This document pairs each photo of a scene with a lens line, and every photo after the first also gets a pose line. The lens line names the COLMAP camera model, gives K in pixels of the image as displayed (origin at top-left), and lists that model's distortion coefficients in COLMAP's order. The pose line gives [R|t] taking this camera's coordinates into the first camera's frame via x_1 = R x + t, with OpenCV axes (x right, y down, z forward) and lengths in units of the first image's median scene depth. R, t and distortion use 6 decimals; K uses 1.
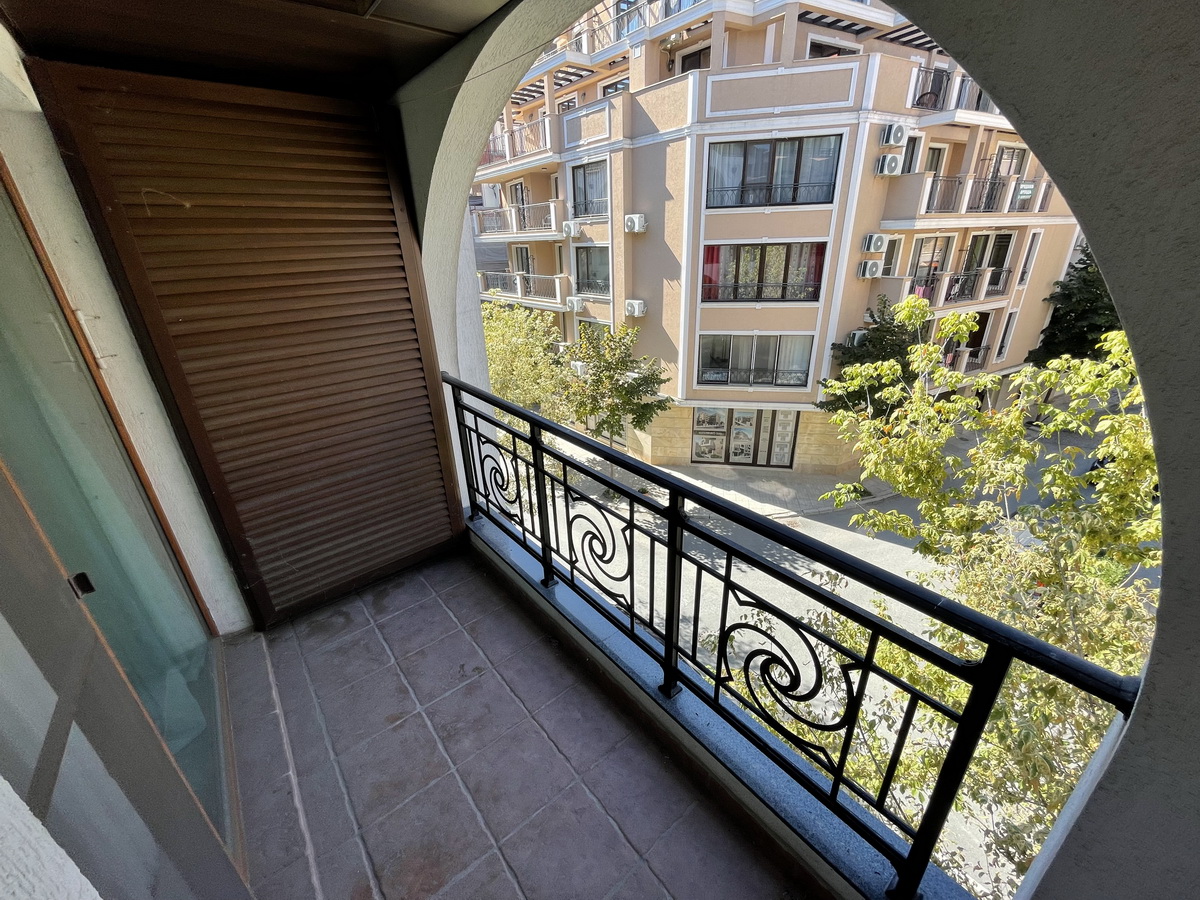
lens RADIAL K [[479.5, 0, 594.6], [0, 479.5, 447.4], [0, 0, 1]] dist [-0.002436, -0.000162]
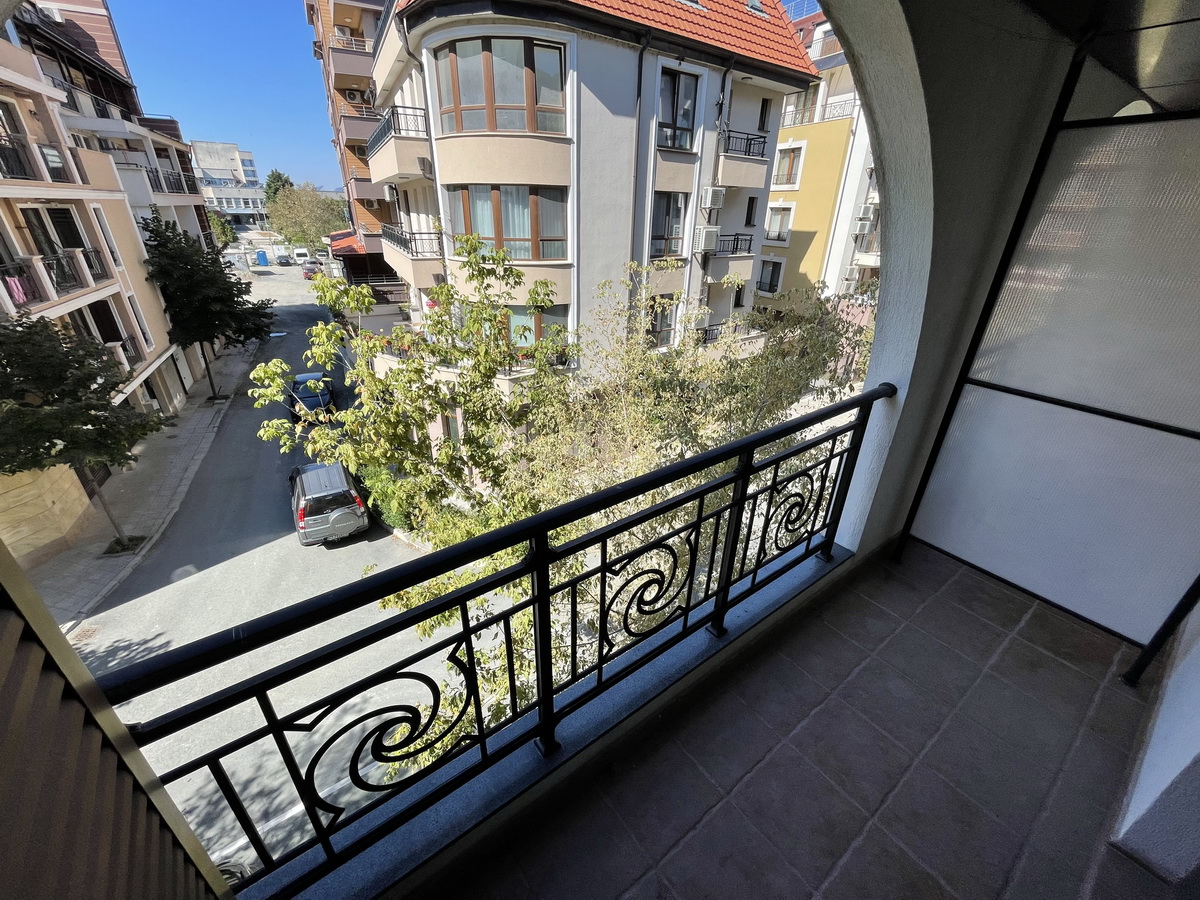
lens RADIAL K [[479.5, 0, 593.0], [0, 479.5, 447.2], [0, 0, 1]] dist [-0.002436, -0.000162]
pose [[0.046916, -0.418486, 0.907011, -0.145340], [0.384670, 0.845552, 0.370231, -0.127237], [-0.921861, 0.331530, 0.200649, 0.334578]]
